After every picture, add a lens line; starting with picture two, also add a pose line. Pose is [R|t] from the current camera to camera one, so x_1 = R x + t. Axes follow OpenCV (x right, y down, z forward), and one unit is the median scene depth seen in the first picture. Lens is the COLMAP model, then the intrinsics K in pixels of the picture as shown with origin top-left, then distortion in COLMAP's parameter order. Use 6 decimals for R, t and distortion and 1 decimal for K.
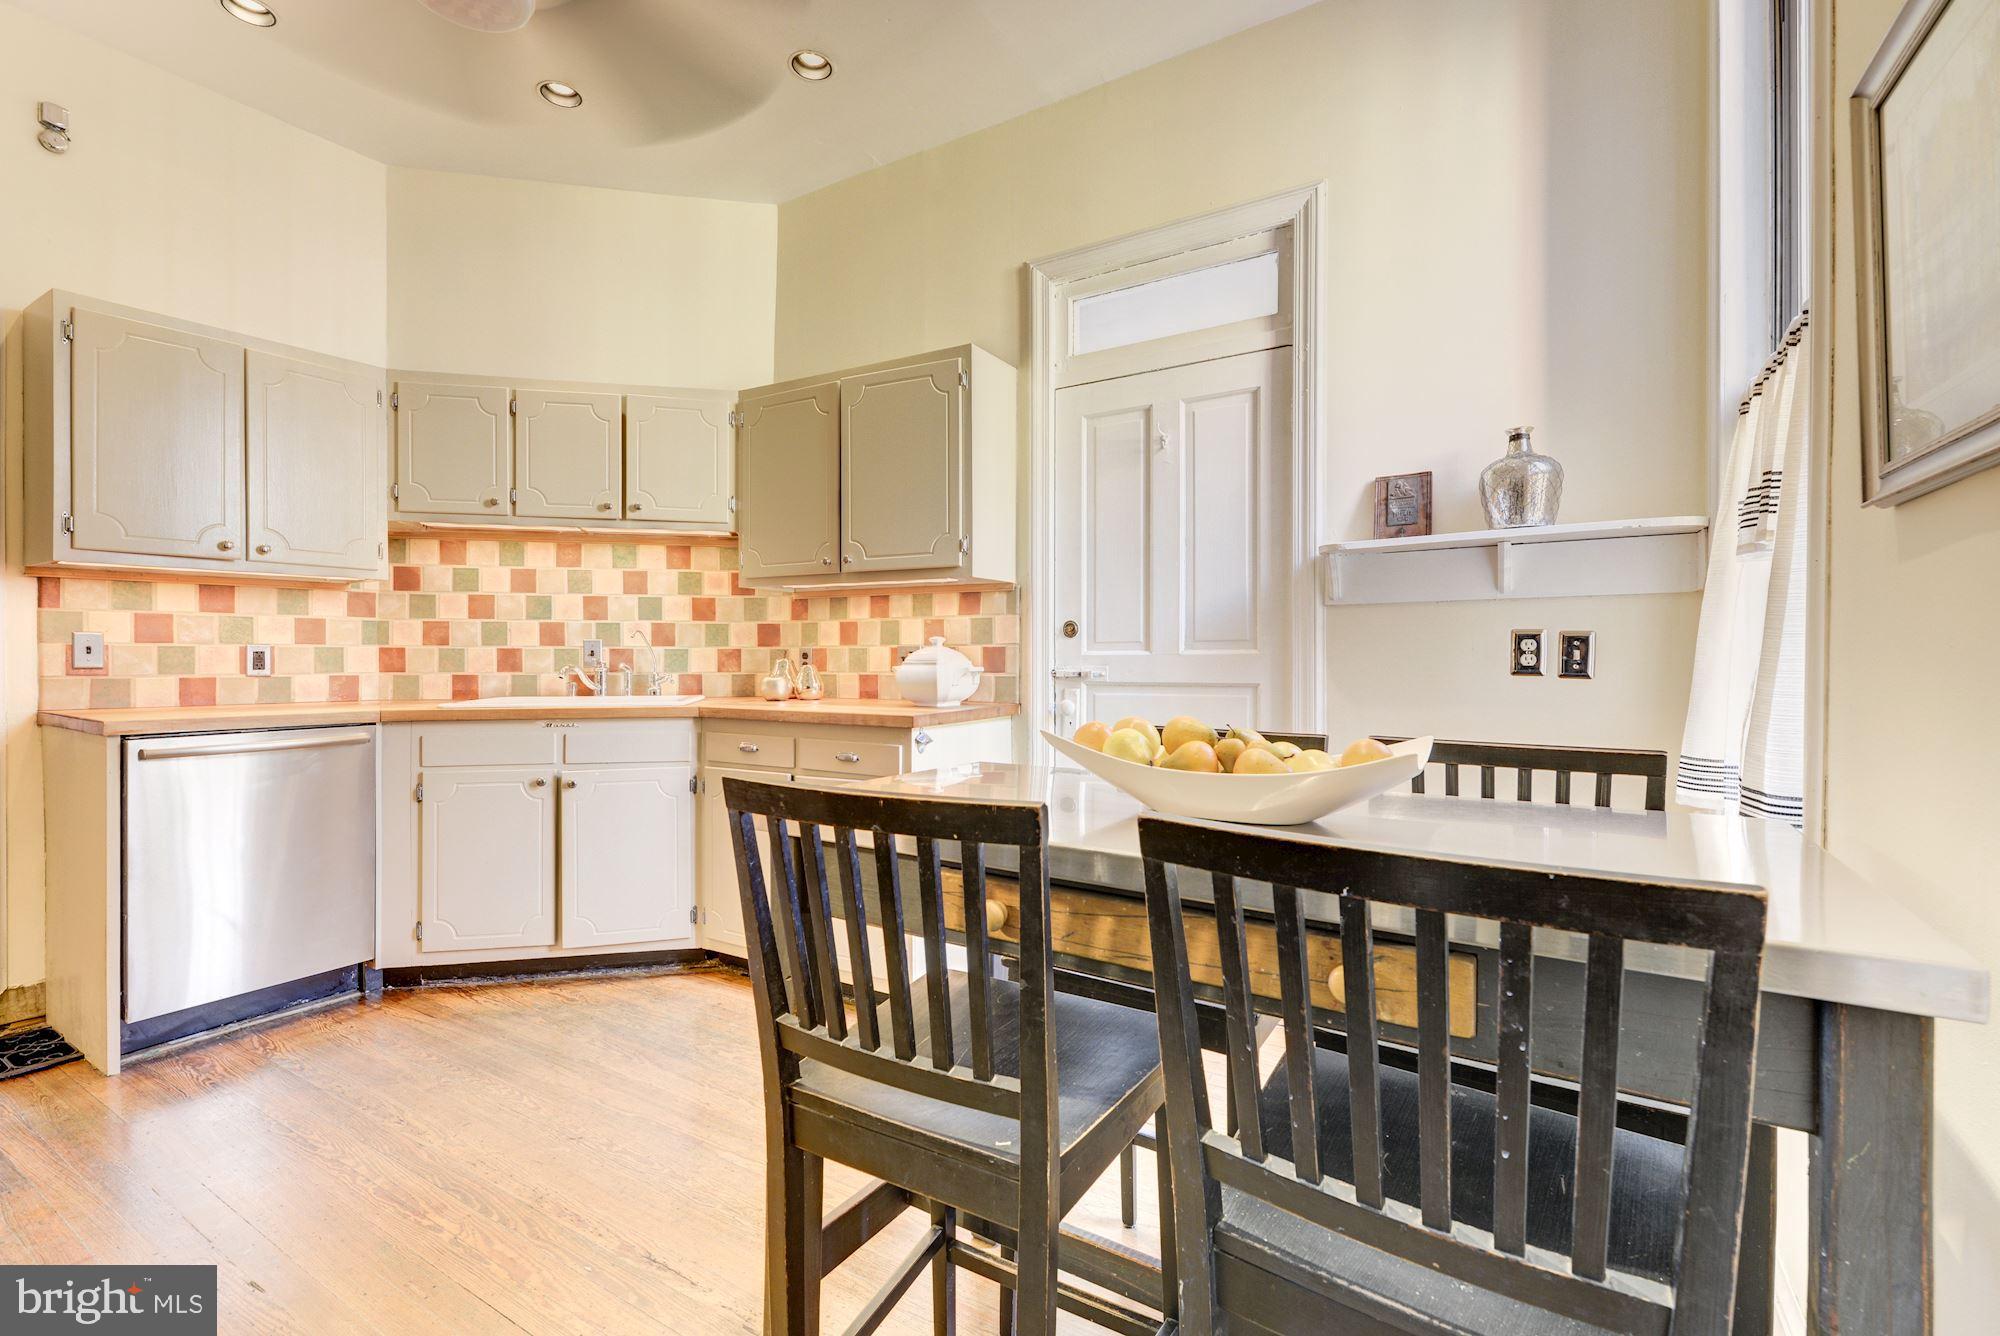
lens RADIAL K [[869.9, 0, 1001.9], [0, 869.9, 657.9], [0, 0, 1]] dist [0.002584, -0.000979]
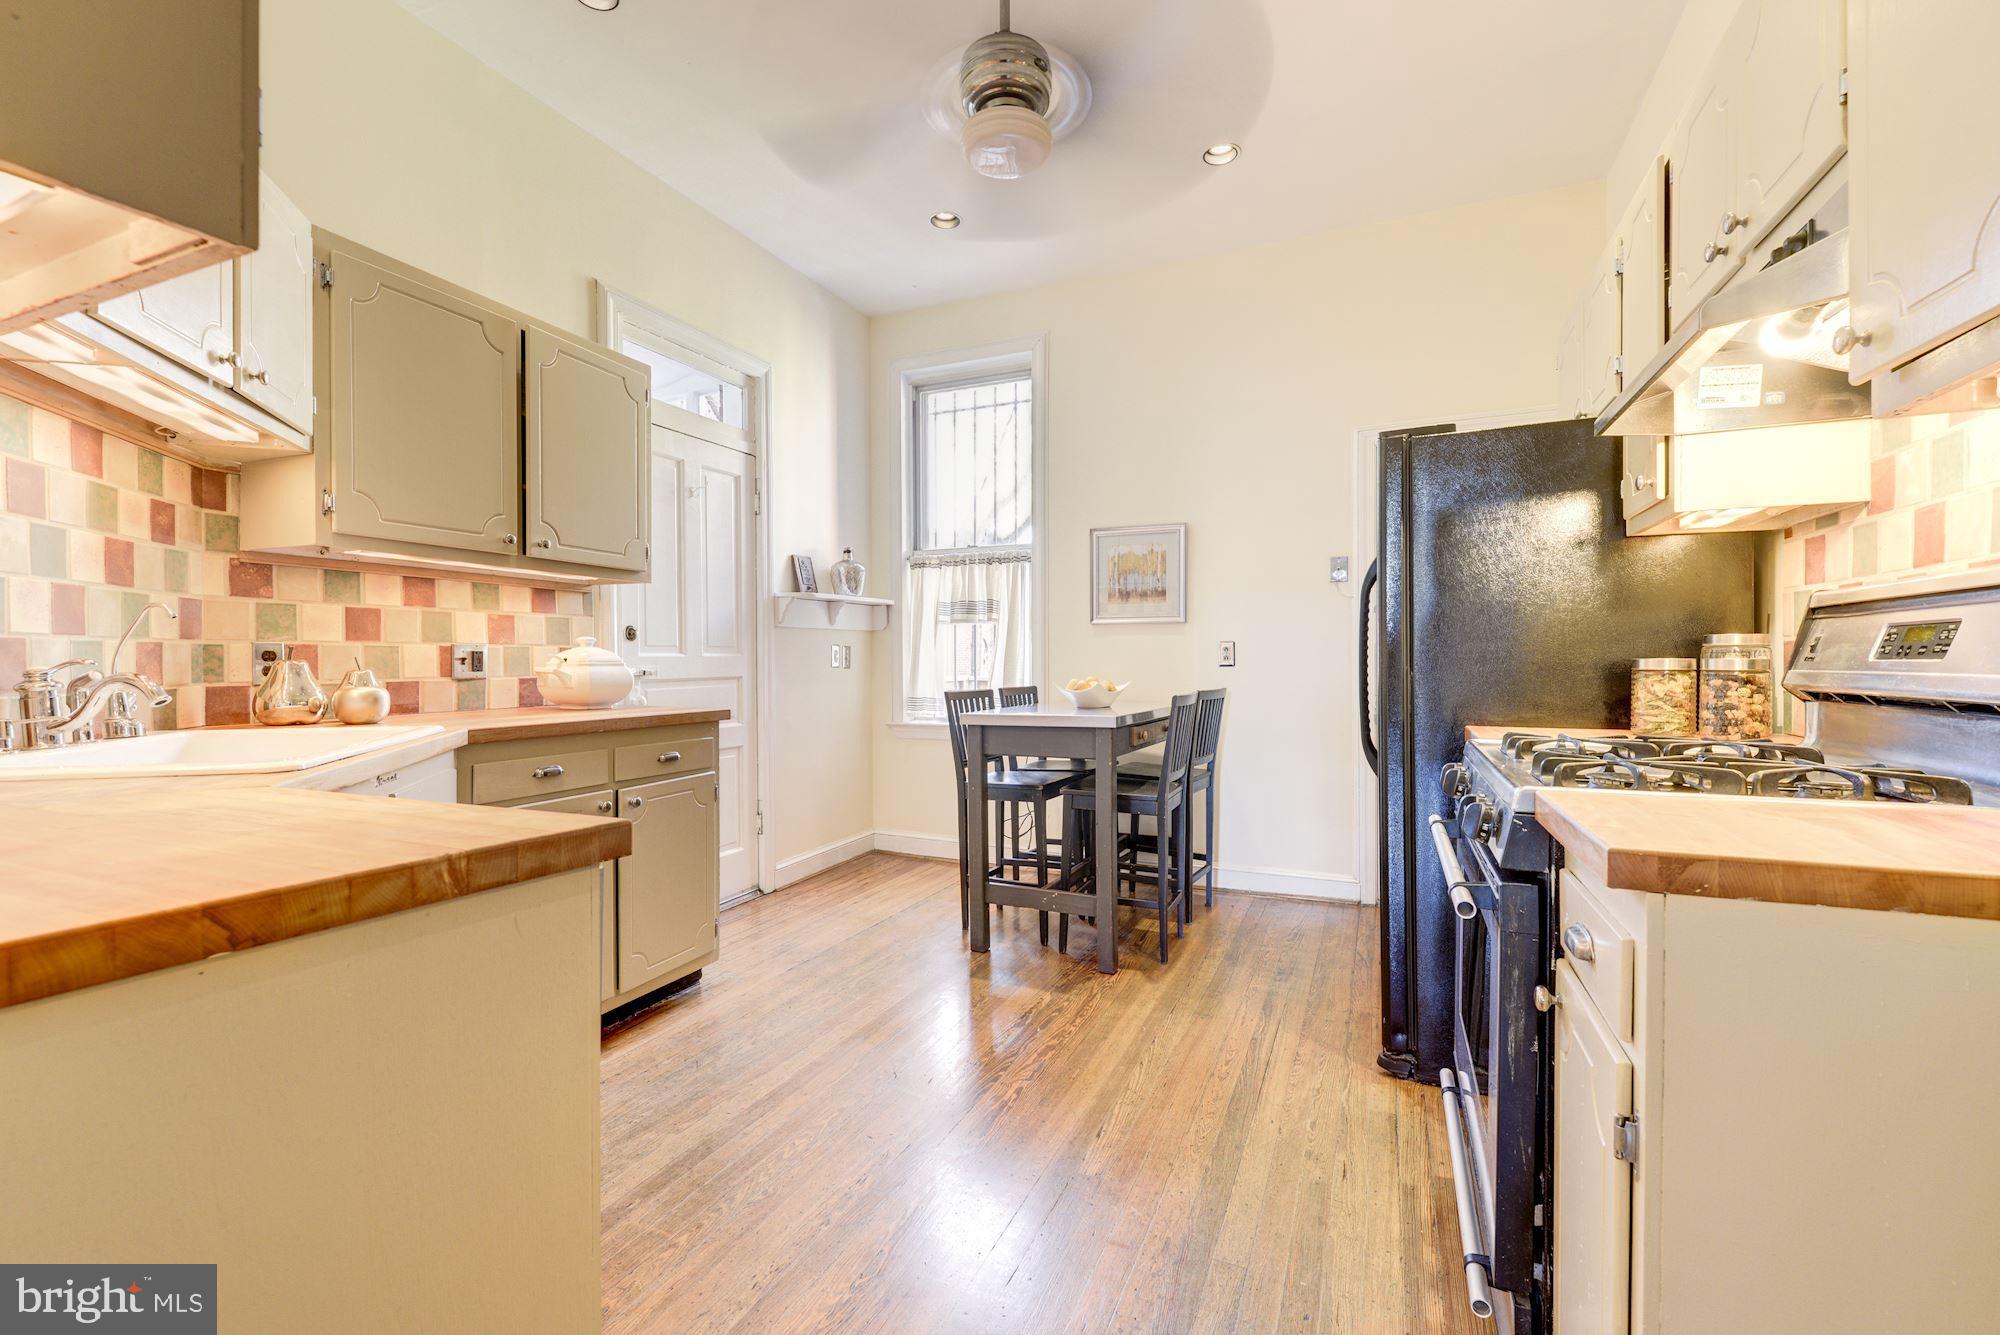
lens RADIAL K [[869.9, 0, 1003.0], [0, 869.9, 665.5], [0, 0, 1]] dist [0.002584, -0.000979]
pose [[-0.133267, -0.005036, 0.991067, -1.032118], [0.005580, 0.999967, 0.005832, 0.004333], [-0.991064, 0.006307, -0.133235, 0.634087]]
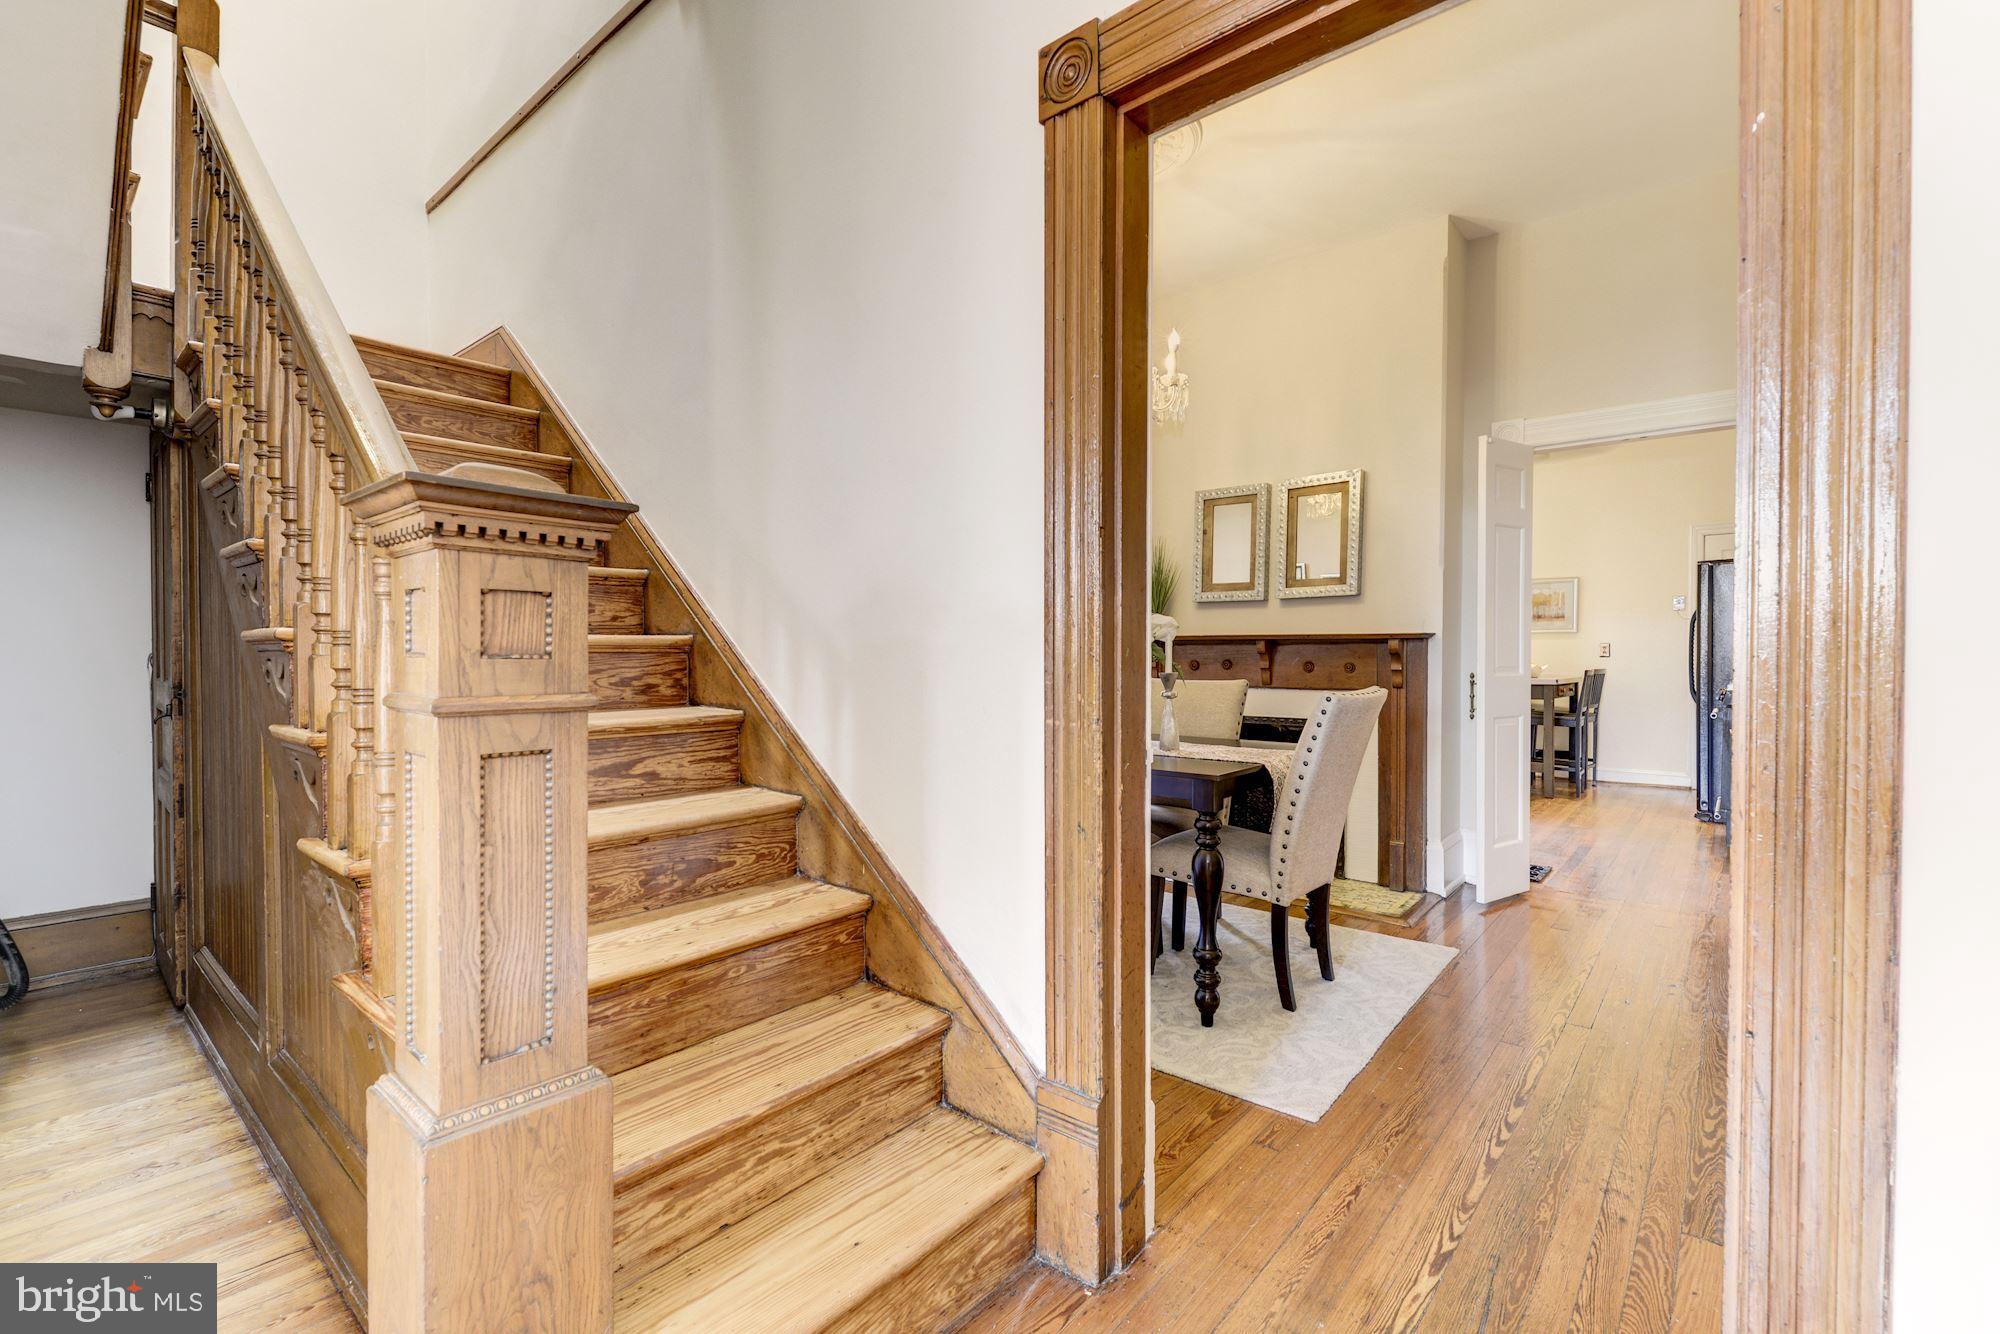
lens RADIAL K [[869.9, 0, 1000.8], [0, 869.9, 666.2], [0, 0, 1]] dist [0.002584, -0.000979]
pose [[0.161422, -0.012080, 0.986812, -2.447535], [0.002881, 0.999927, 0.011769, 0.007425], [-0.986881, 0.000943, 0.161445, 1.401022]]
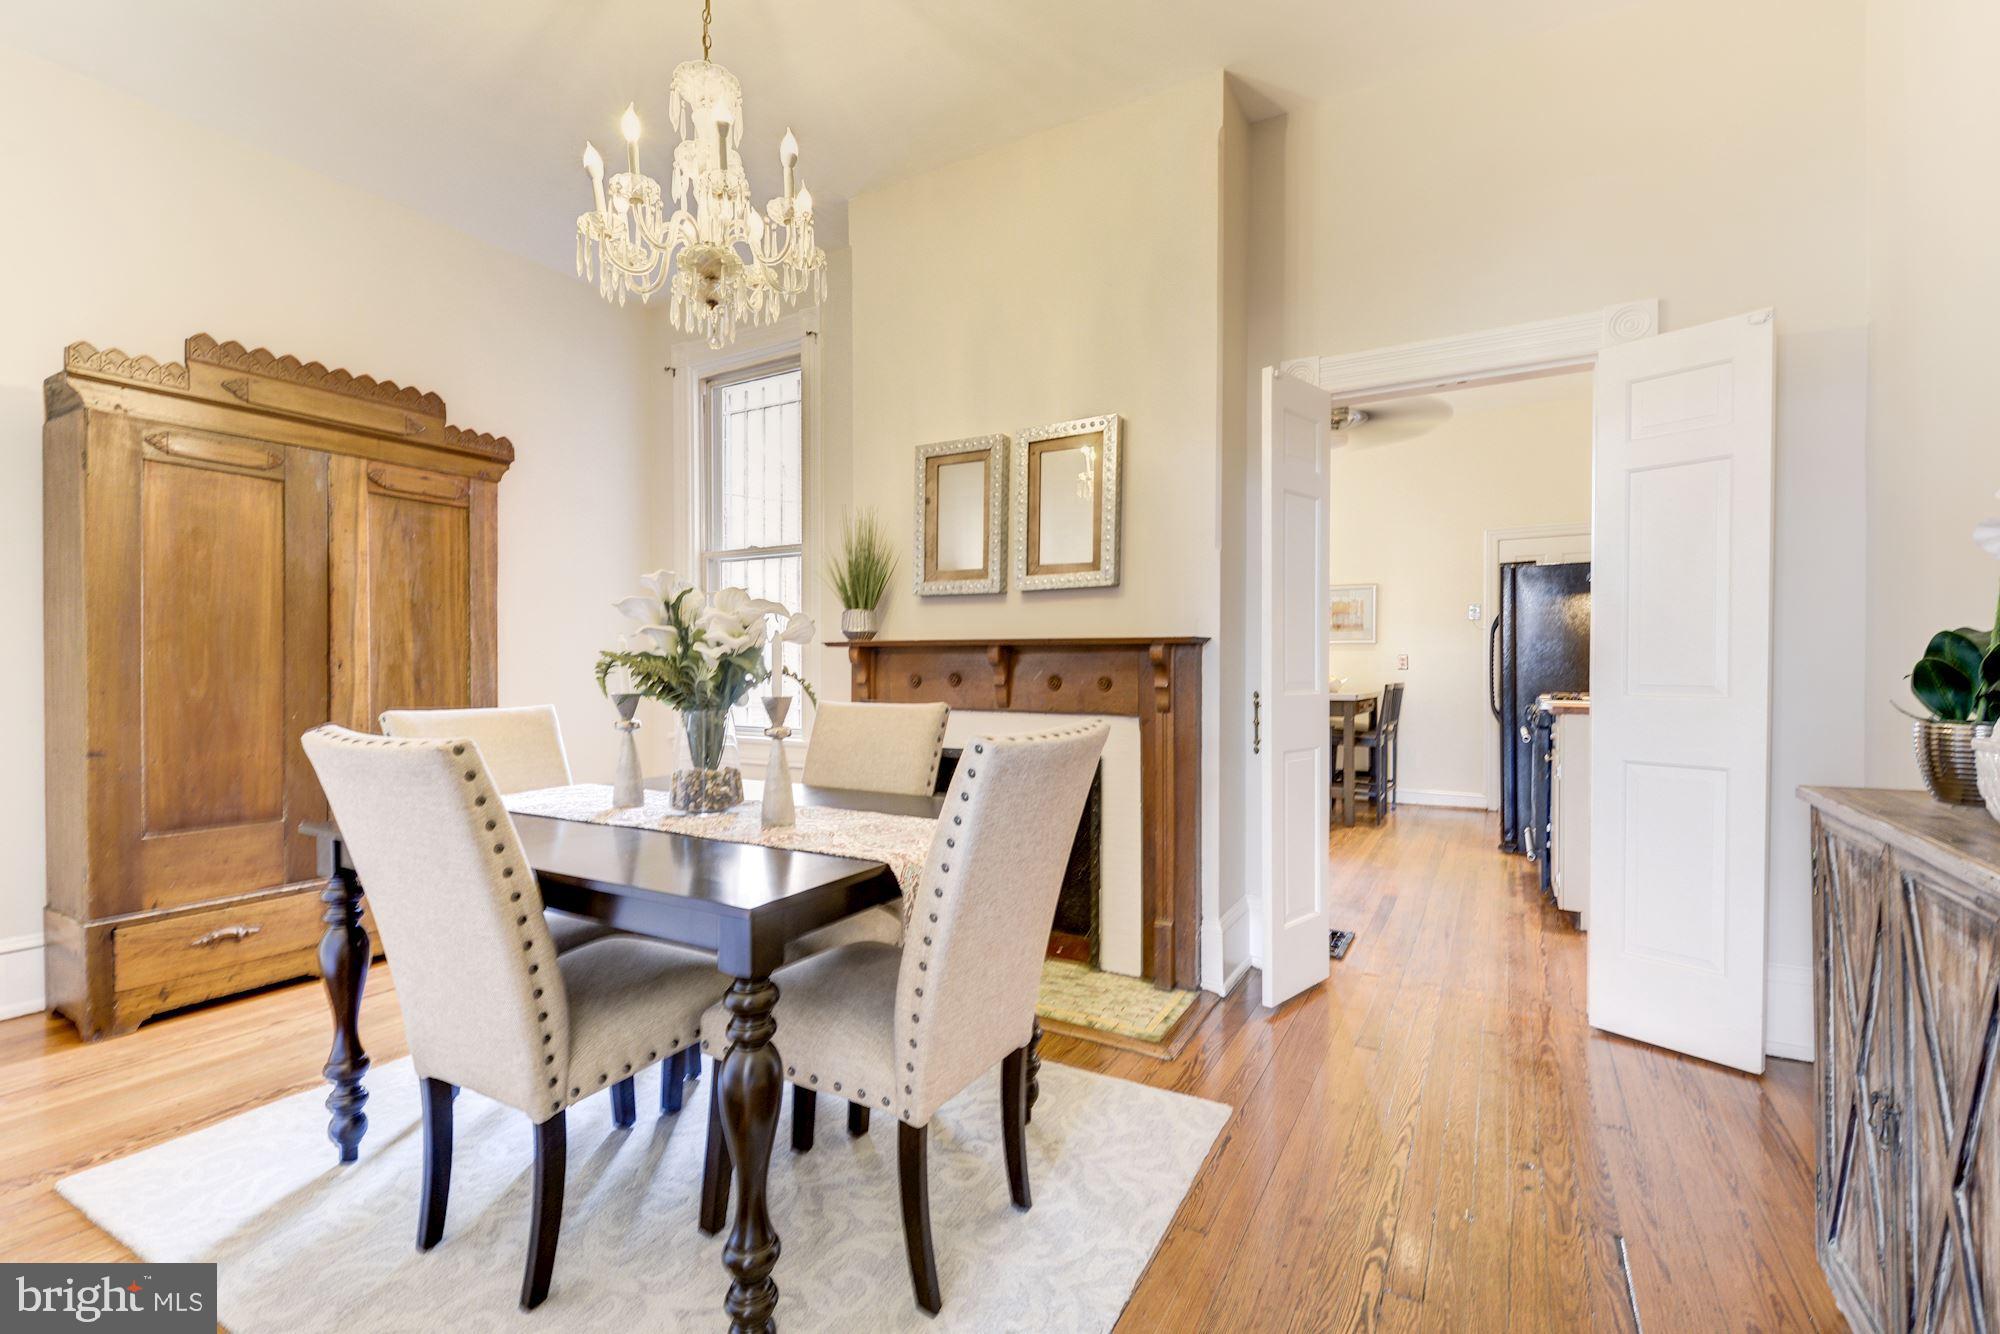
lens RADIAL K [[869.9, 0, 999.2], [0, 869.9, 666.7], [0, 0, 1]] dist [0.002584, -0.000979]
pose [[-0.020012, 0.001152, 0.999799, -2.005144], [0.001282, 0.999999, -0.001127, 0.008779], [-0.999799, 0.001259, -0.020013, 1.219381]]
